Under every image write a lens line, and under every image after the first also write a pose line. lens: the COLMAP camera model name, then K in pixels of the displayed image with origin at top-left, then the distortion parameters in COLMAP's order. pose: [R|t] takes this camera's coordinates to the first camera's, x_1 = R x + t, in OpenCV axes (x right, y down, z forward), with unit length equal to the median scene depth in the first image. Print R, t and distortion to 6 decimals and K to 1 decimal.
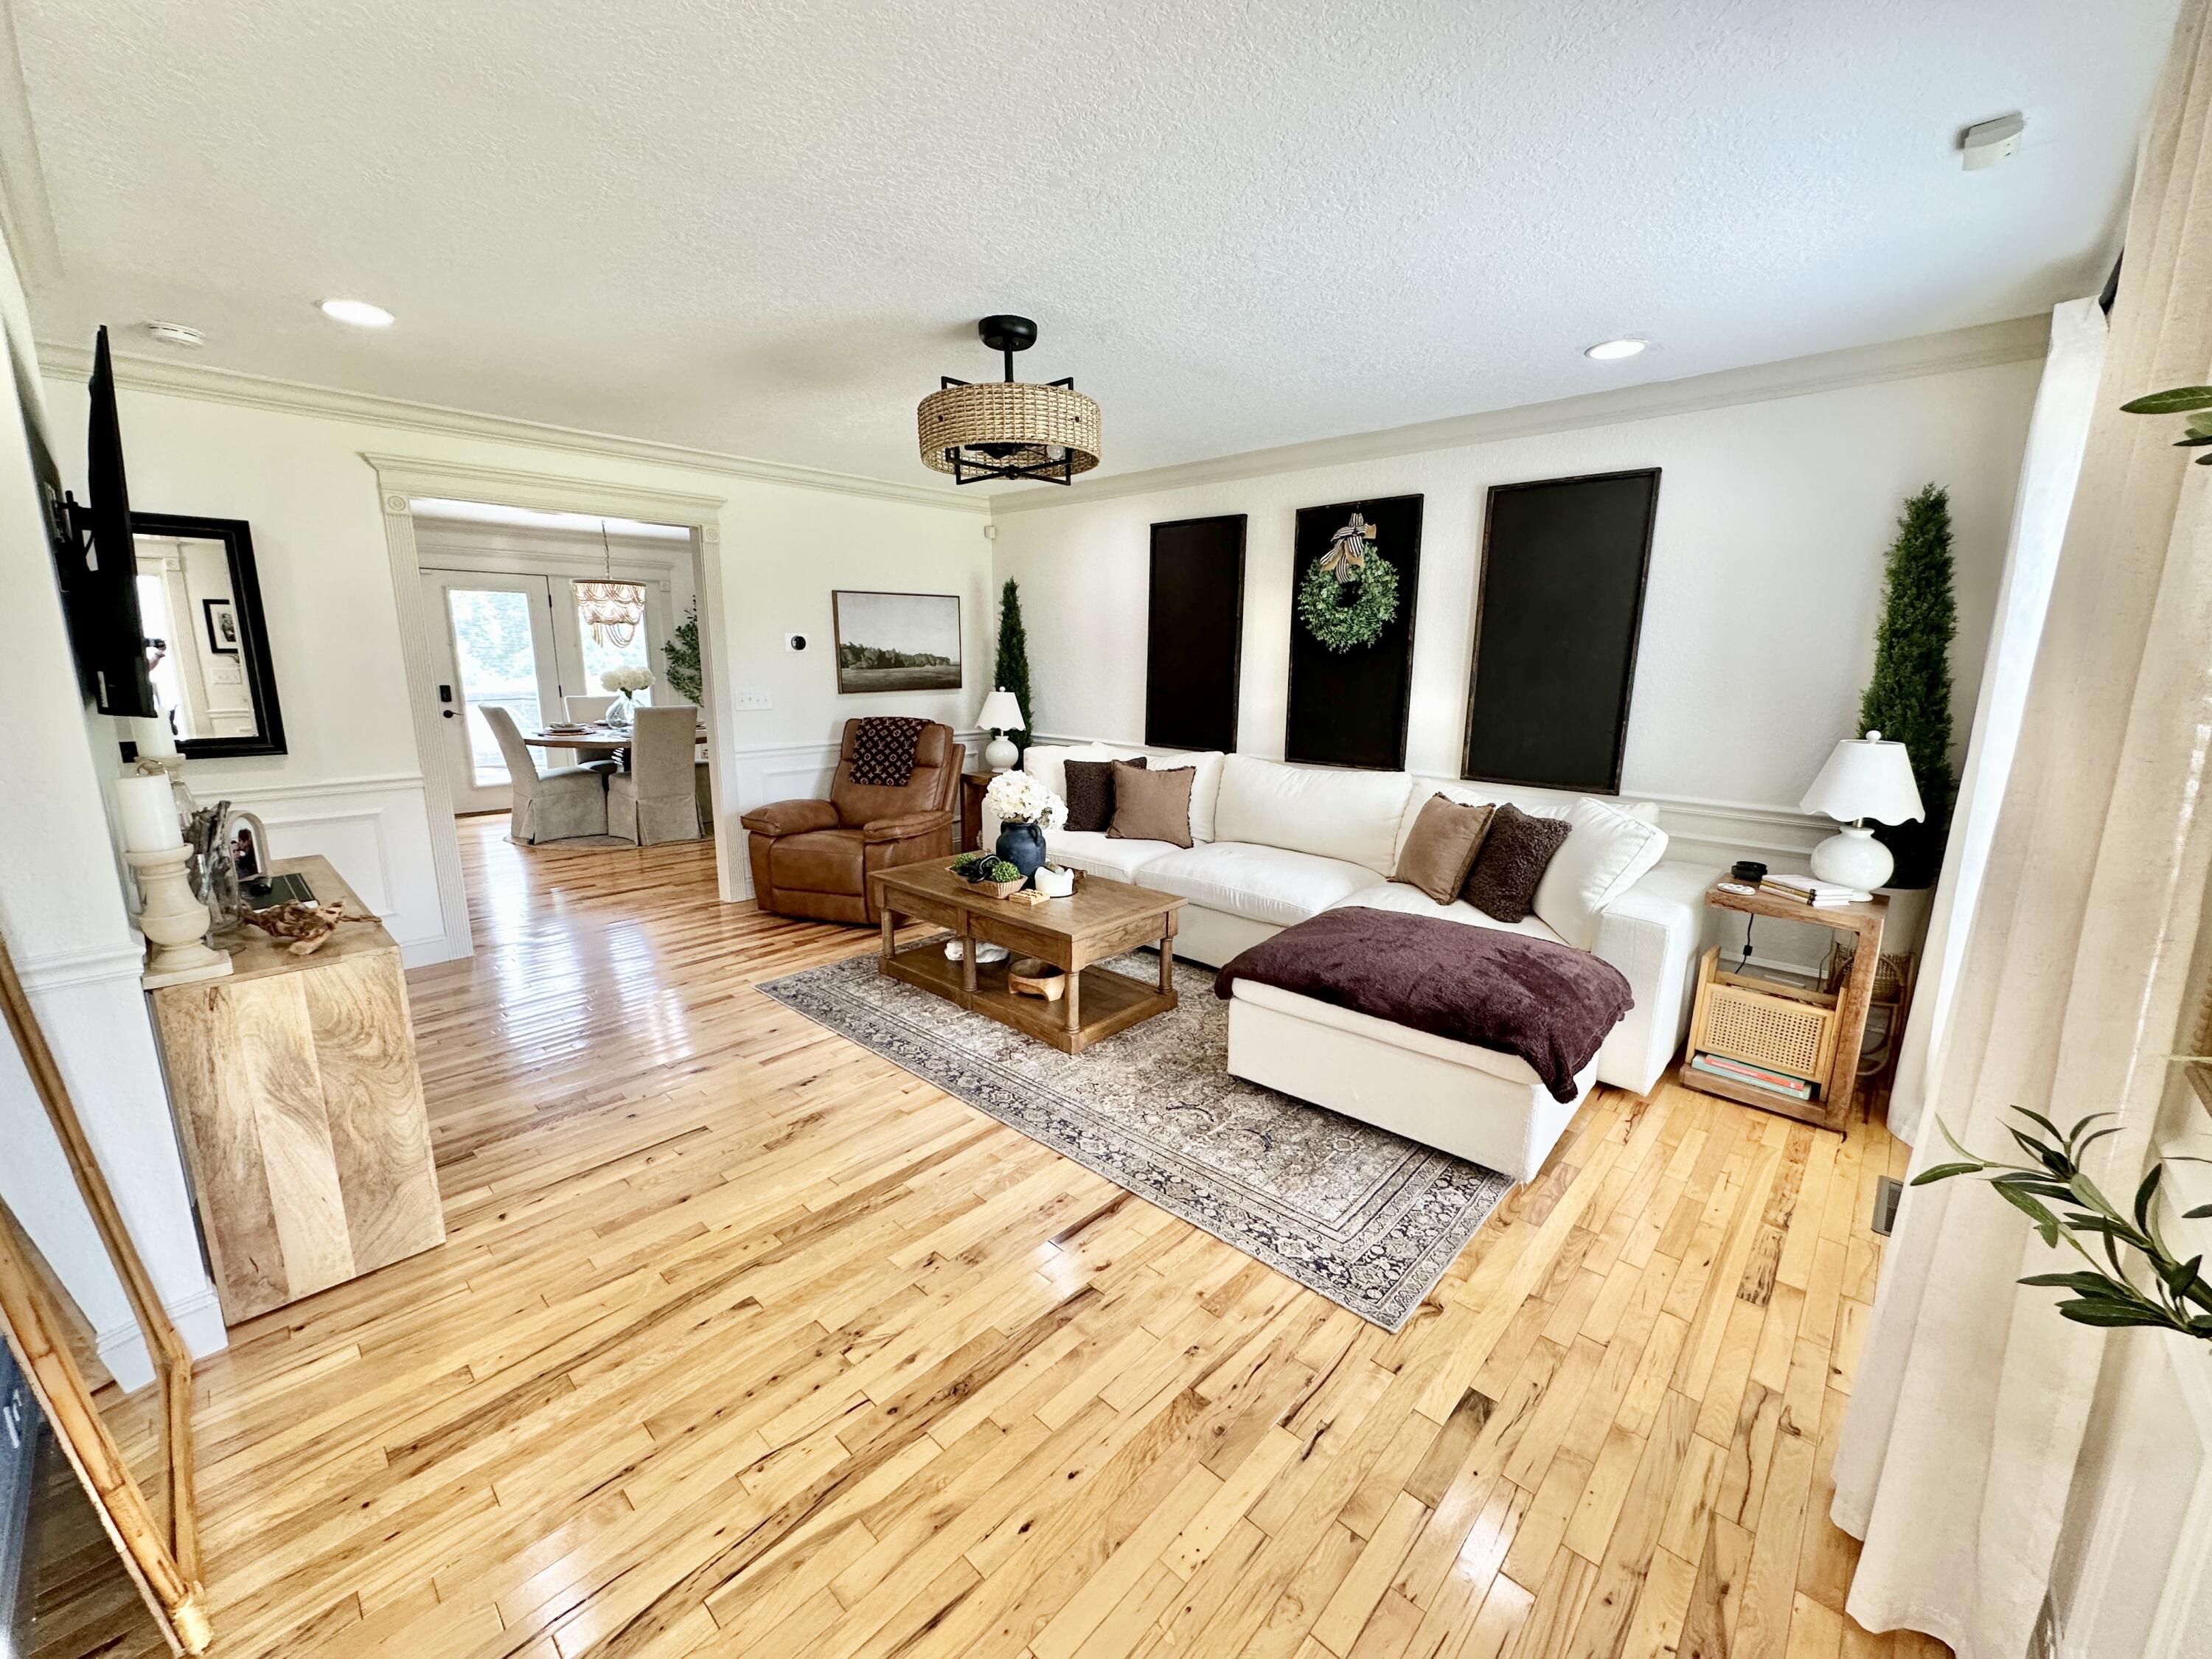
lens RADIAL K [[883.3, 0, 1104.5], [0, 883.3, 832.5], [0, 0, 1]] dist [-0.000476, 0.000183]
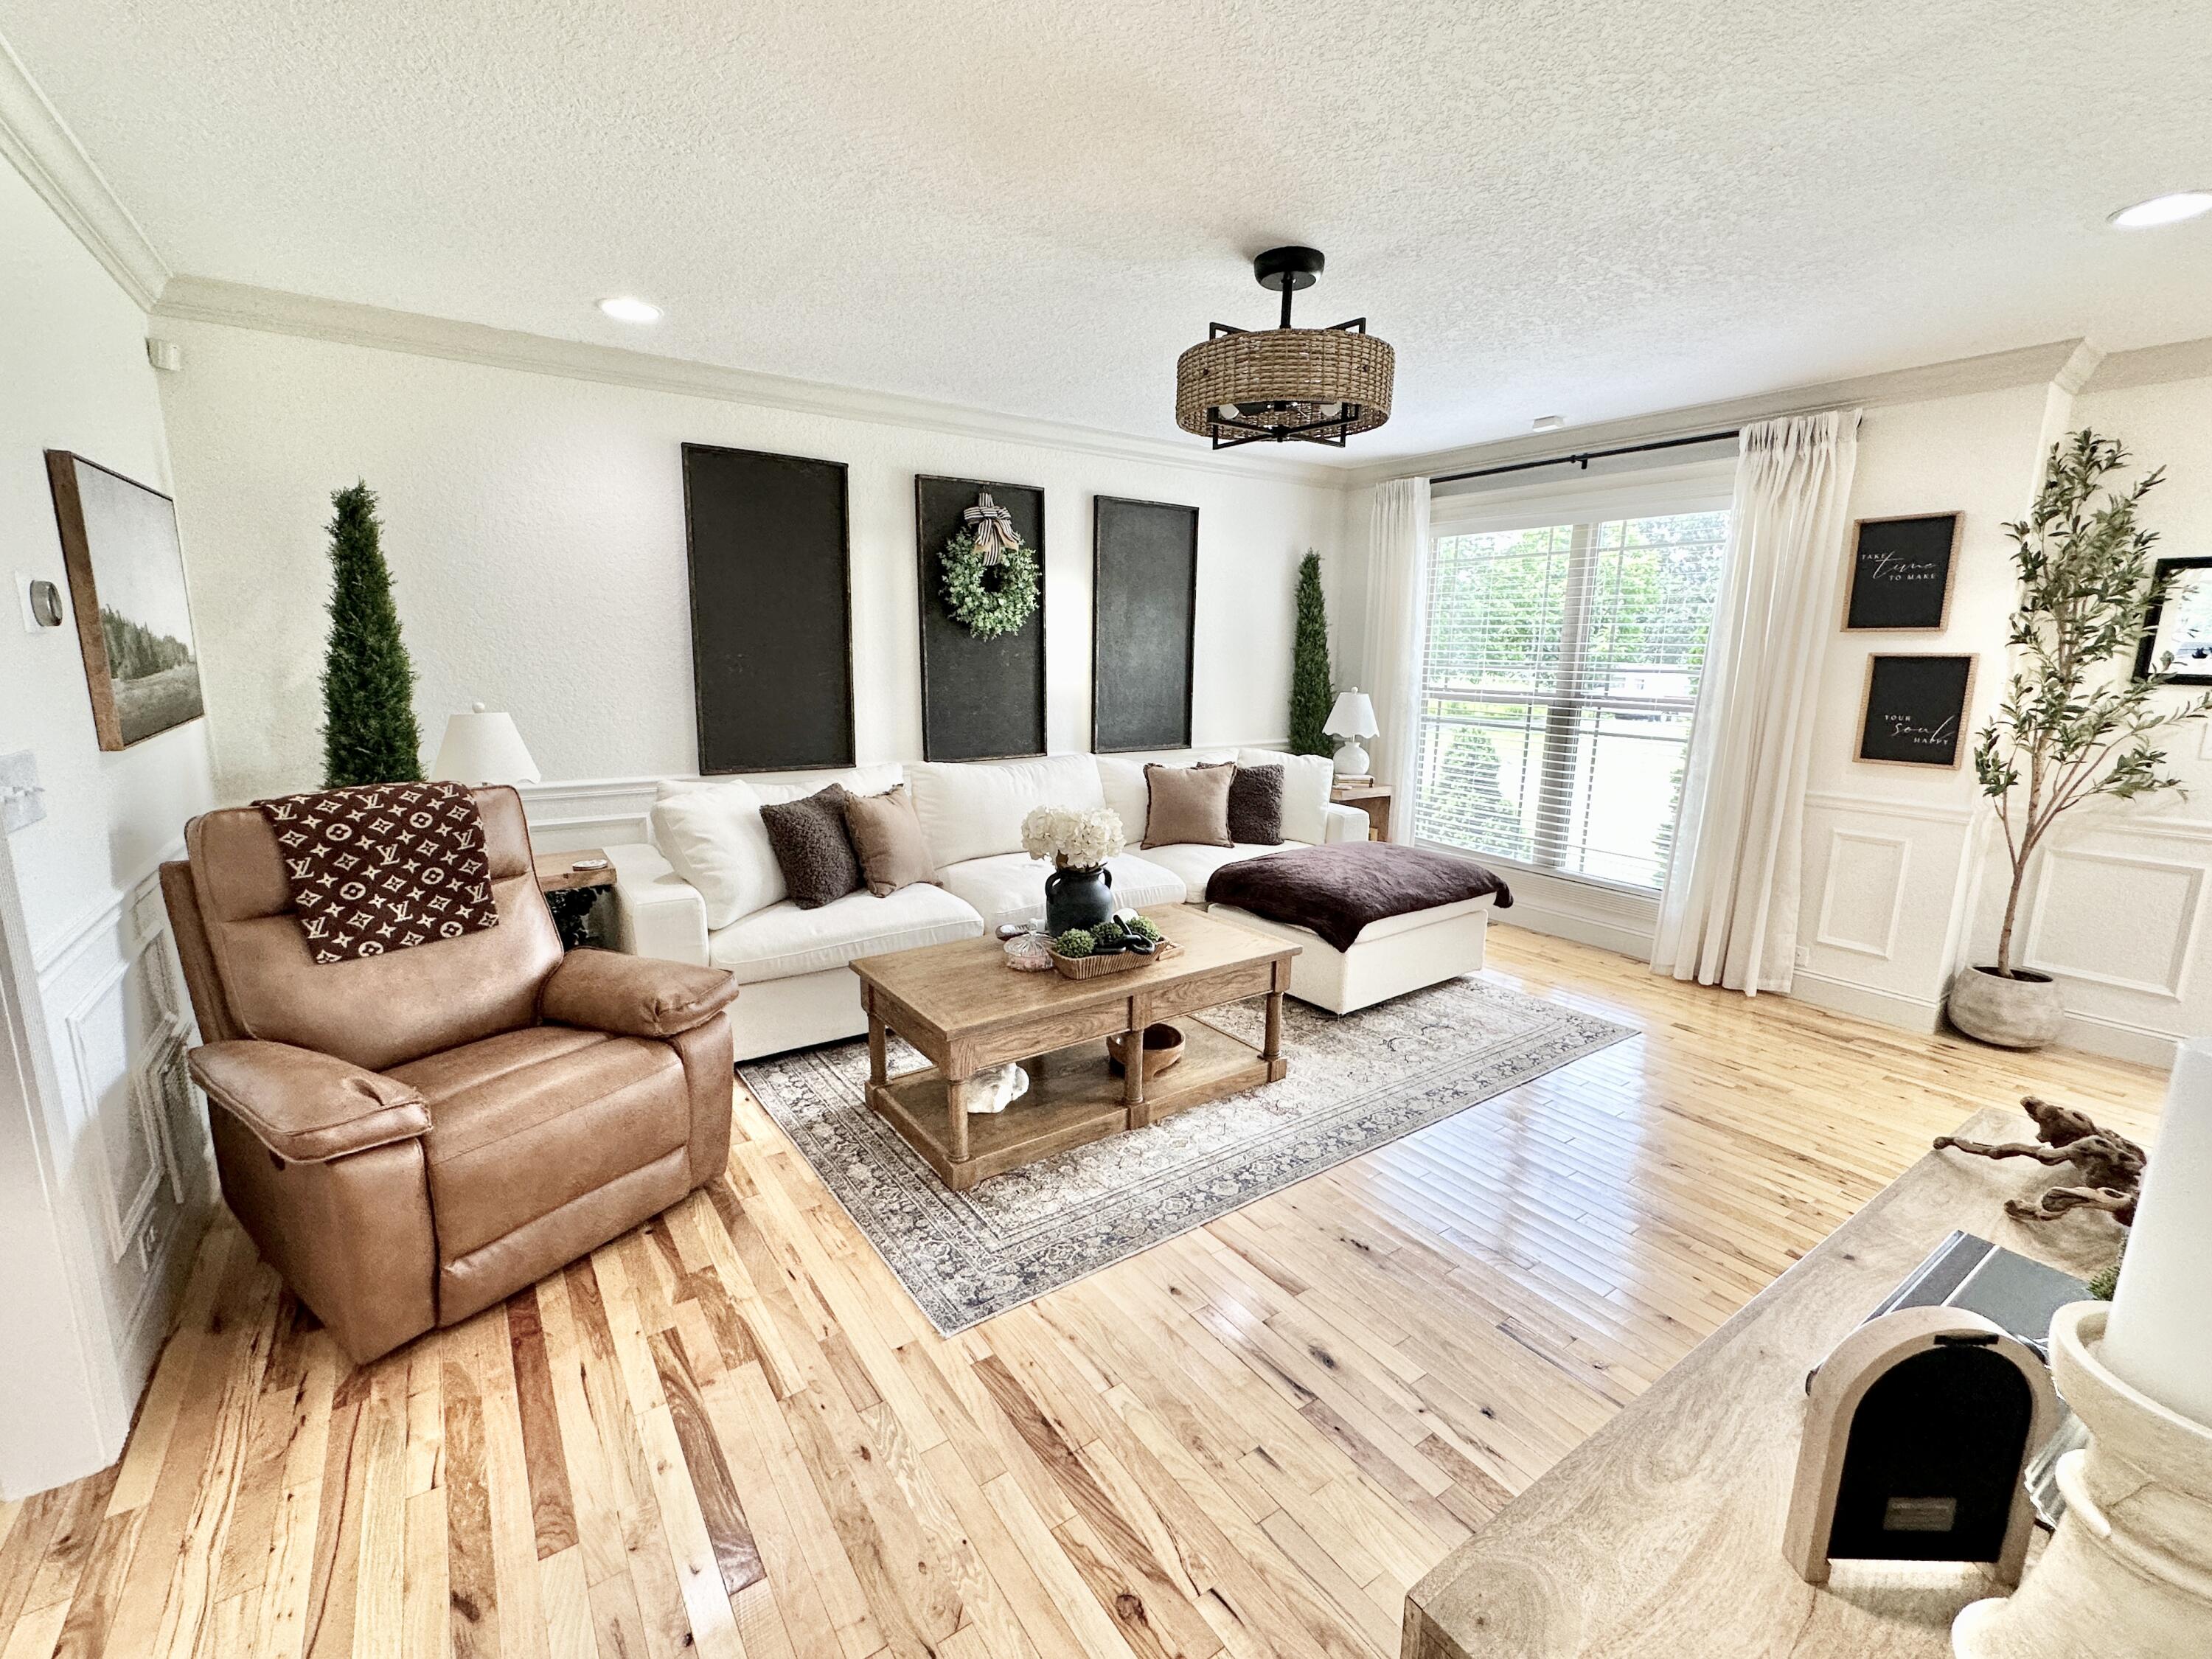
lens RADIAL K [[962.4, 0, 1105.0], [0, 962.4, 830.9], [0, 0, 1]] dist [-0.001367, -0.000135]
pose [[0.209724, -0.190806, 0.958963, -0.768471], [0.181698, 0.971296, 0.153523, -0.146716], [-0.960730, 0.142044, 0.238373, 0.693143]]
